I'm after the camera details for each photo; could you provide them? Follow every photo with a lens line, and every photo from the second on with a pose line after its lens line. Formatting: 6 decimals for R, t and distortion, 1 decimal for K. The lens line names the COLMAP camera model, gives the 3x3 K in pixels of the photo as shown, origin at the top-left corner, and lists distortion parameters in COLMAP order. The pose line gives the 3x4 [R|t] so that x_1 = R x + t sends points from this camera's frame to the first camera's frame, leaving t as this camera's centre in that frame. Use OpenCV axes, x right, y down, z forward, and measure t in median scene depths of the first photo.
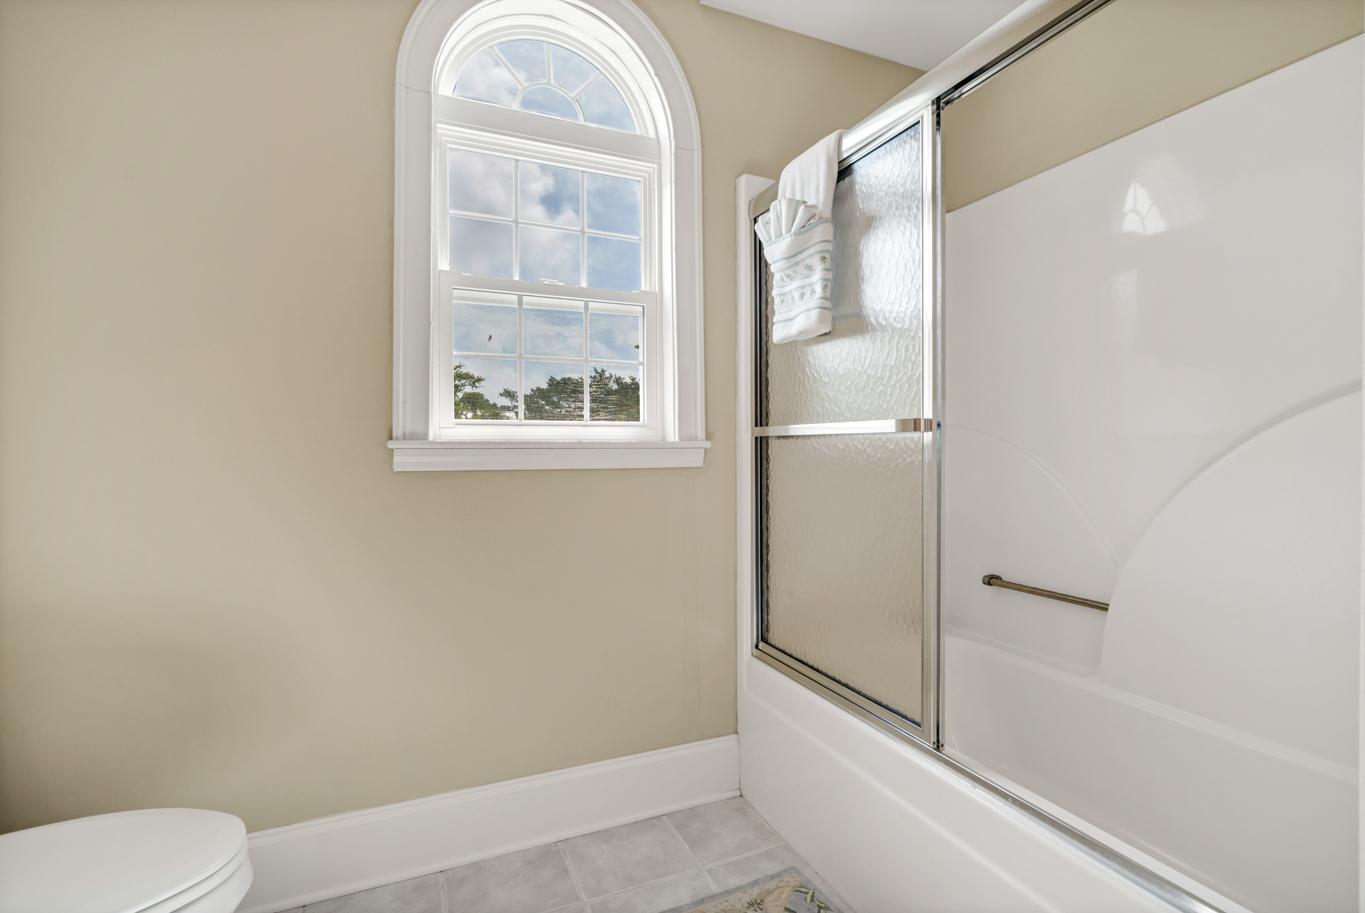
lens RADIAL K [[642.0, 0, 681.0], [0, 642.0, 452.9], [0, 0, 1]] dist [-0.004701, 0.000369]
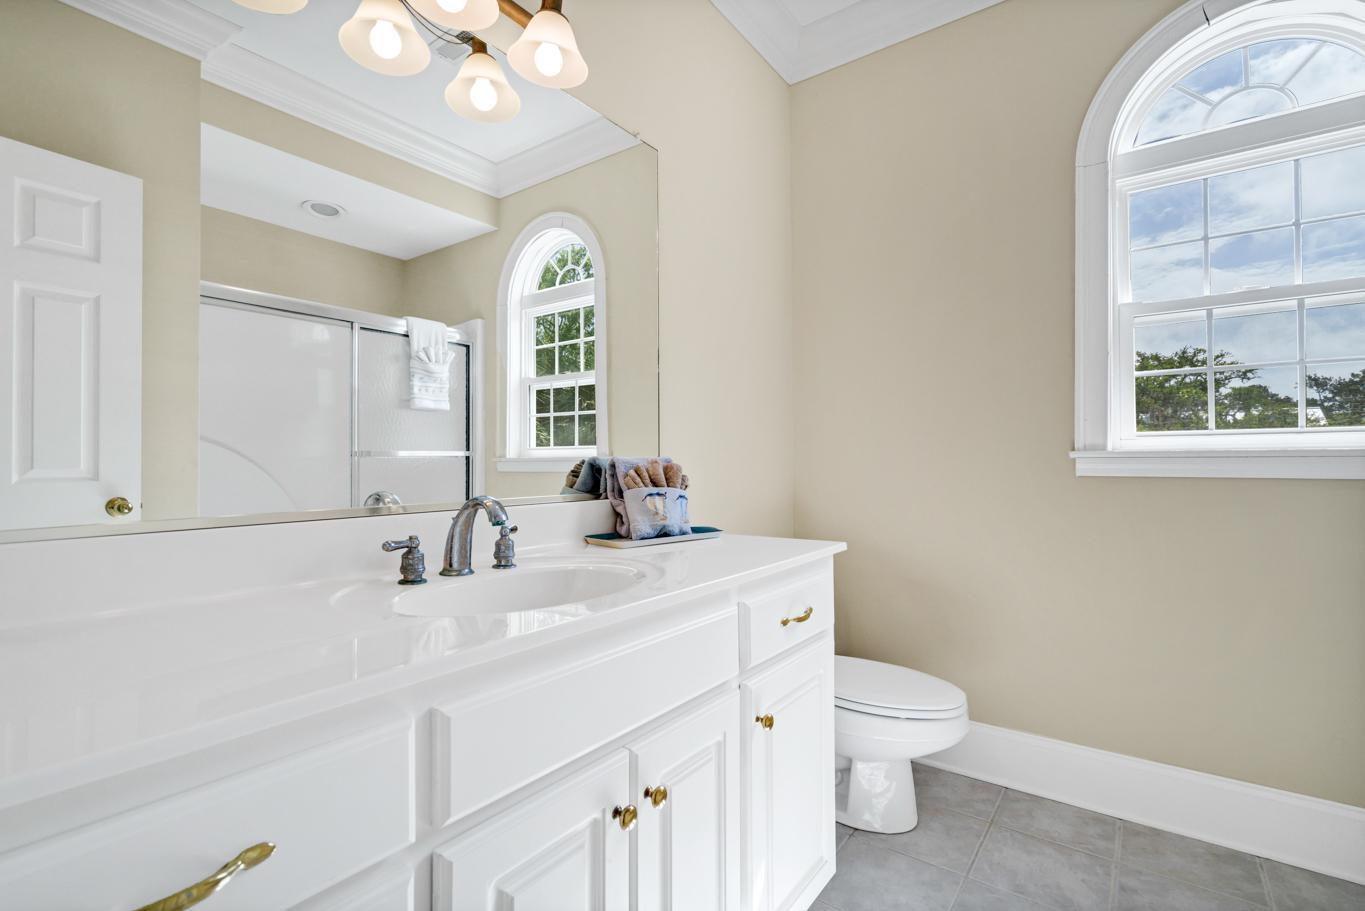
lens RADIAL K [[642.0, 0, 678.1], [0, 642.0, 457.3], [0, 0, 1]] dist [-0.004701, 0.000369]
pose [[0.508020, -0.005283, -0.861329, 0.229094], [-0.001819, 0.999972, -0.007206, 0.002740], [0.861343, 0.005228, 0.507996, -0.296628]]
